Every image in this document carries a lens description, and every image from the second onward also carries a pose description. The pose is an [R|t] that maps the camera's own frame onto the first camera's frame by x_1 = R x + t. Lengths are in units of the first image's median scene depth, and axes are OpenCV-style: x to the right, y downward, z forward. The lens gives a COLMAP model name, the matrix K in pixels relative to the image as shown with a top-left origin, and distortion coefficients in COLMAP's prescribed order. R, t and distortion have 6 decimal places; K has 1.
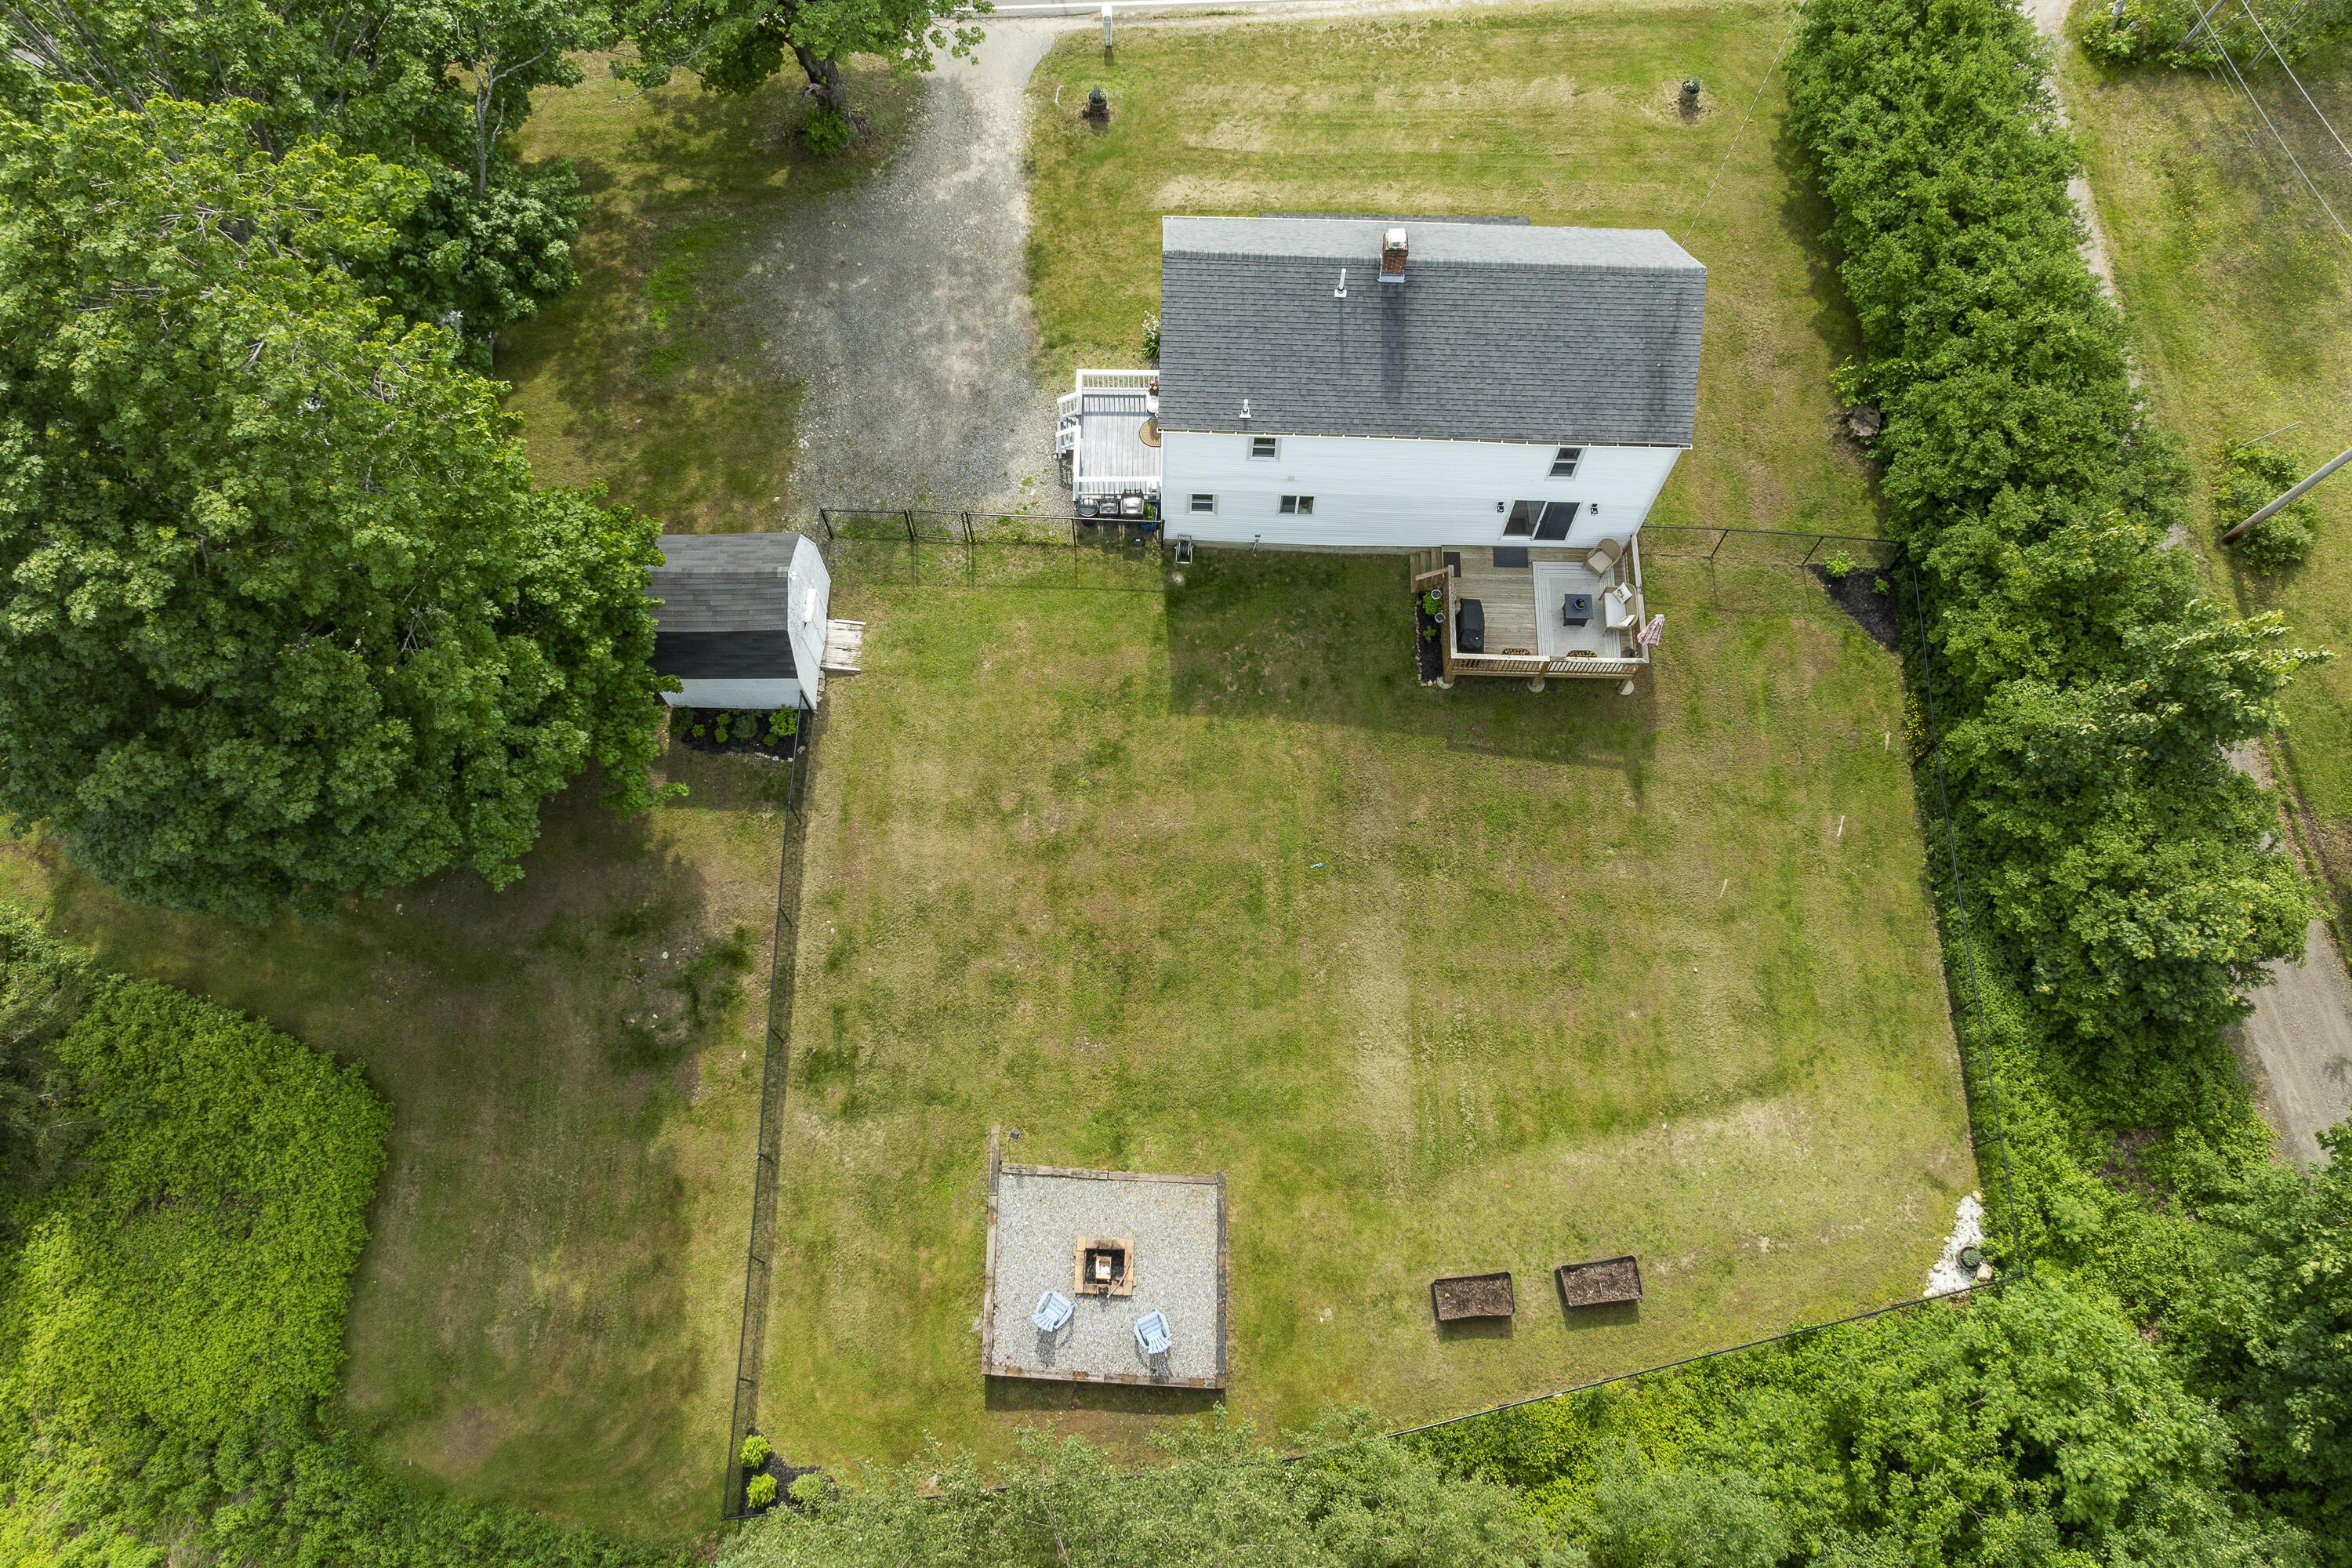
lens RADIAL K [[1617.2, 0, 1168.5], [0, 1617.2, 717.0], [0, 0, 1]] dist [-0.004676, 0.004154]
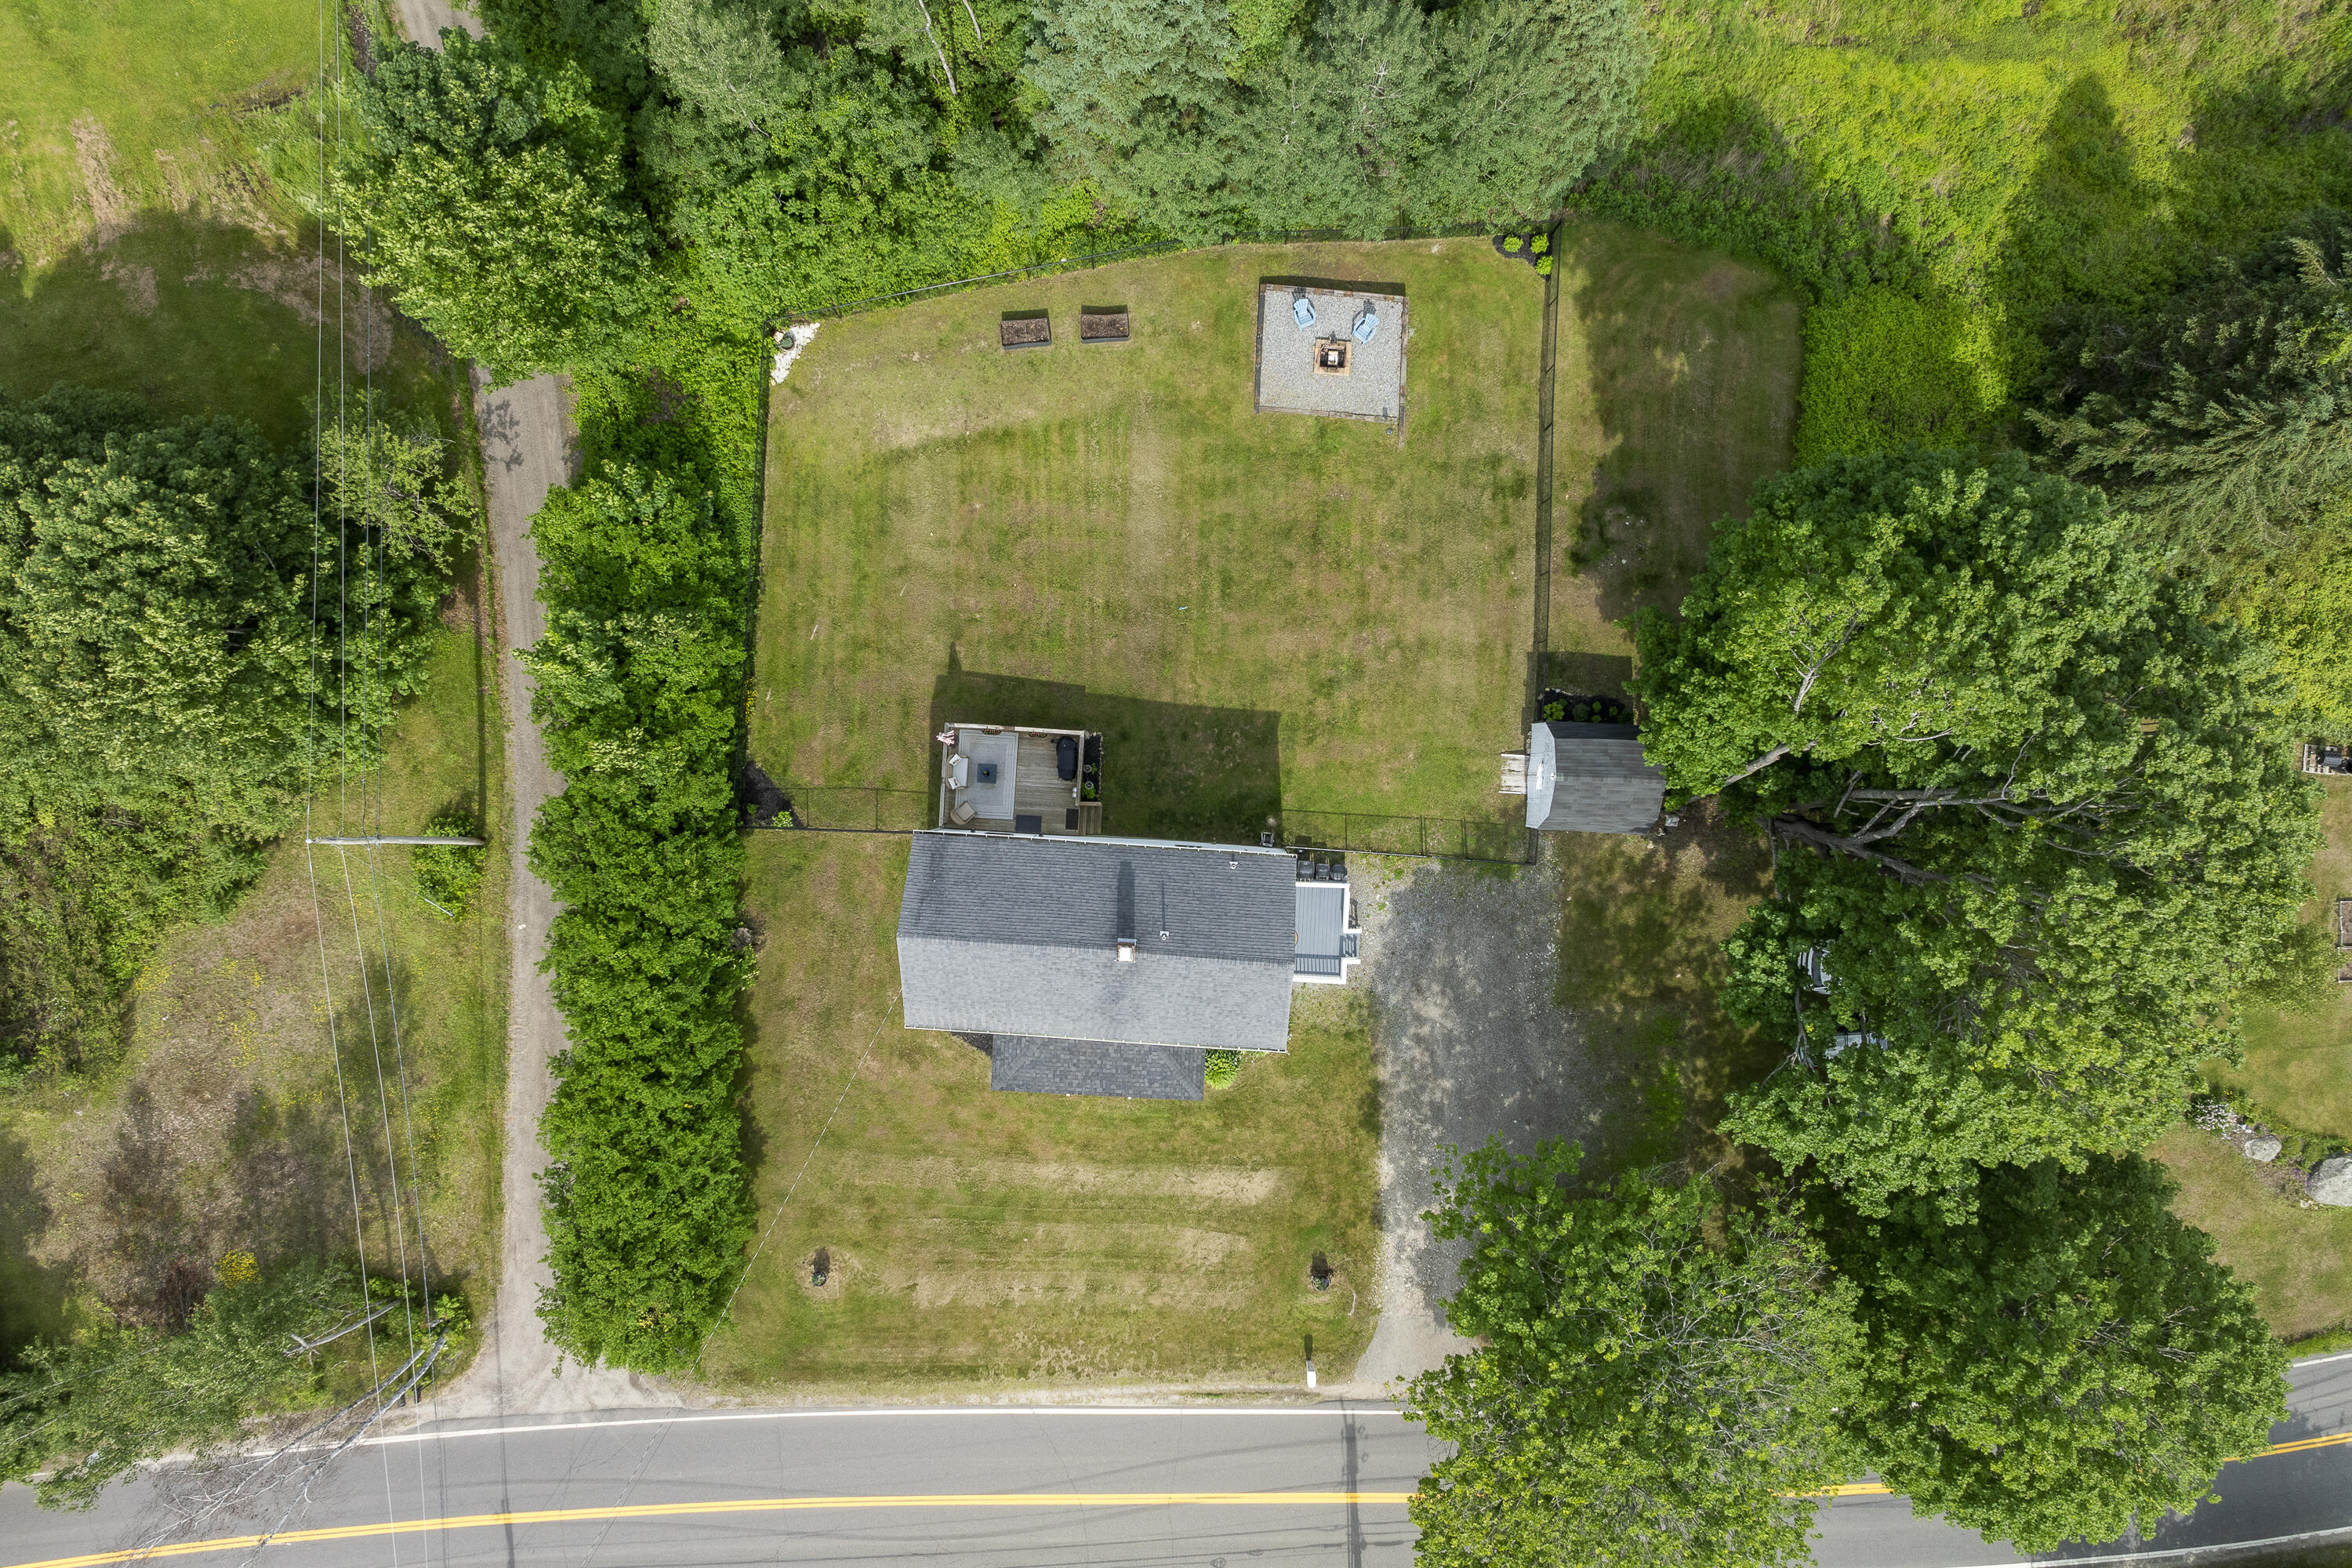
lens RADIAL K [[1644.1, 0, 1169.1], [0, 1644.1, 822.4], [0, 0, 1]] dist [-0.004045, -0.001302]
pose [[-0.999368, -0.034963, -0.006369, 0.110447], [0.029943, -0.924912, 0.379001, -0.671551], [-0.019142, 0.378571, 0.925374, -0.309048]]
